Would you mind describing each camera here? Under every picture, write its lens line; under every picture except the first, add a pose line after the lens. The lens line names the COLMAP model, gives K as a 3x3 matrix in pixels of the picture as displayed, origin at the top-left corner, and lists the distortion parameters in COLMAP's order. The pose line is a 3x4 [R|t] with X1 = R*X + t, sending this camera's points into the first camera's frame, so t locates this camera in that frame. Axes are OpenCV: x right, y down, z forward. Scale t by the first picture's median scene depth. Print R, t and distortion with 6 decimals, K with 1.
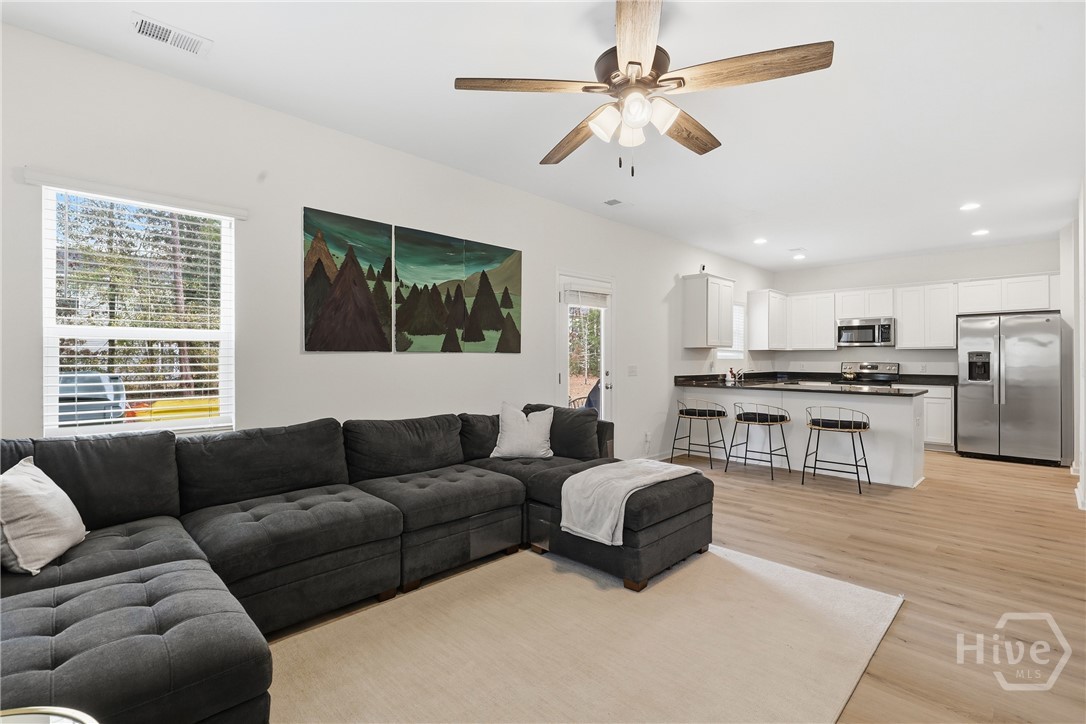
lens RADIAL K [[501.7, 0, 545.2], [0, 501.7, 356.4], [0, 0, 1]] dist [-0.001616, -0.000185]
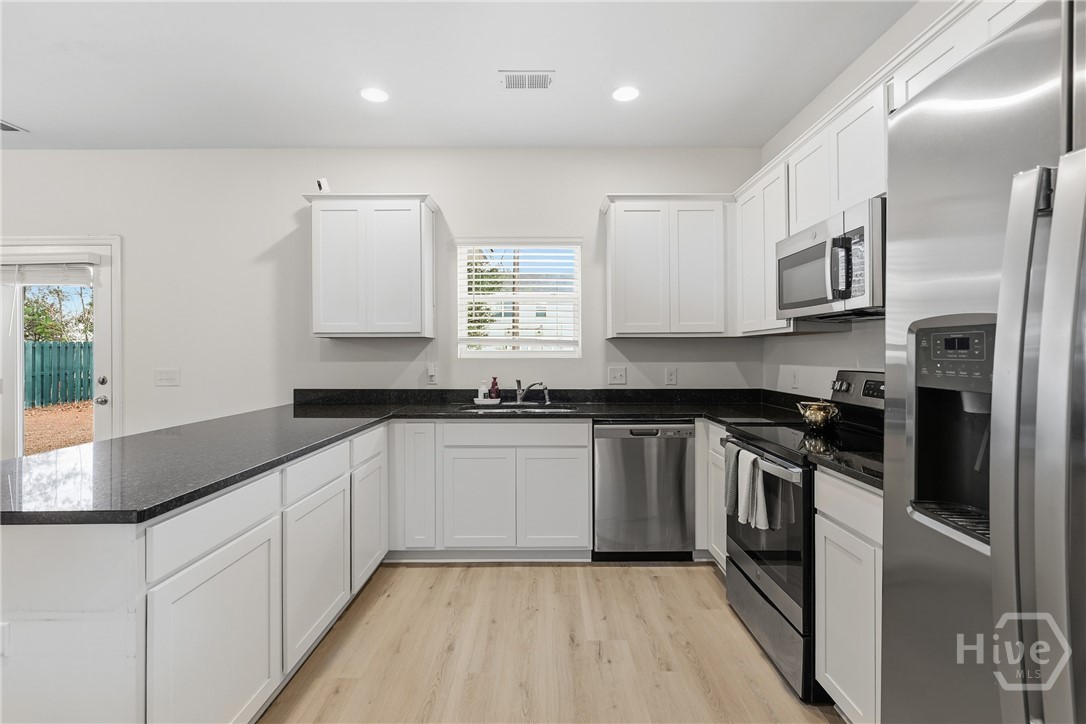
lens RADIAL K [[501.7, 0, 545.2], [0, 501.7, 356.4], [0, 0, 1]] dist [-0.001616, -0.000185]
pose [[0.705855, 0.001813, -0.708354, 0.753206], [0.005424, 0.999954, 0.007964, -0.000419], [0.708336, -0.009464, 0.705812, 0.701466]]
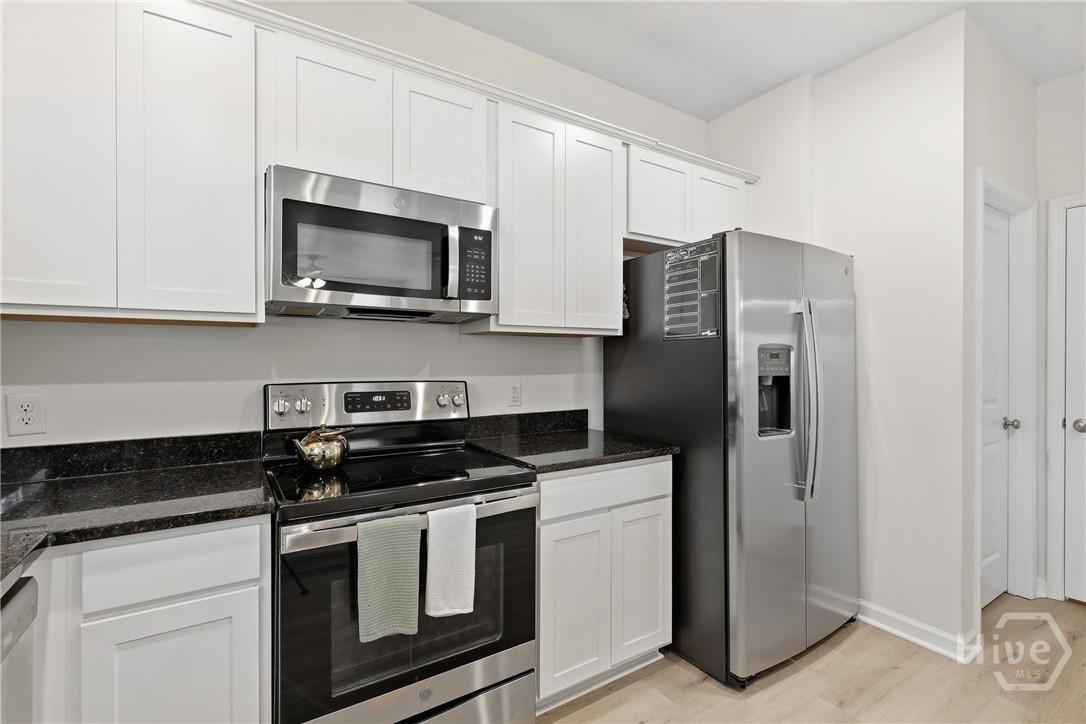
lens RADIAL K [[501.7, 0, 545.2], [0, 501.7, 356.4], [0, 0, 1]] dist [-0.001616, -0.000185]
pose [[0.200765, 0.003360, 0.979634, 0.444129], [-0.007436, 0.999971, -0.001906, -0.000285], [-0.979611, -0.006902, 0.200785, 0.919684]]
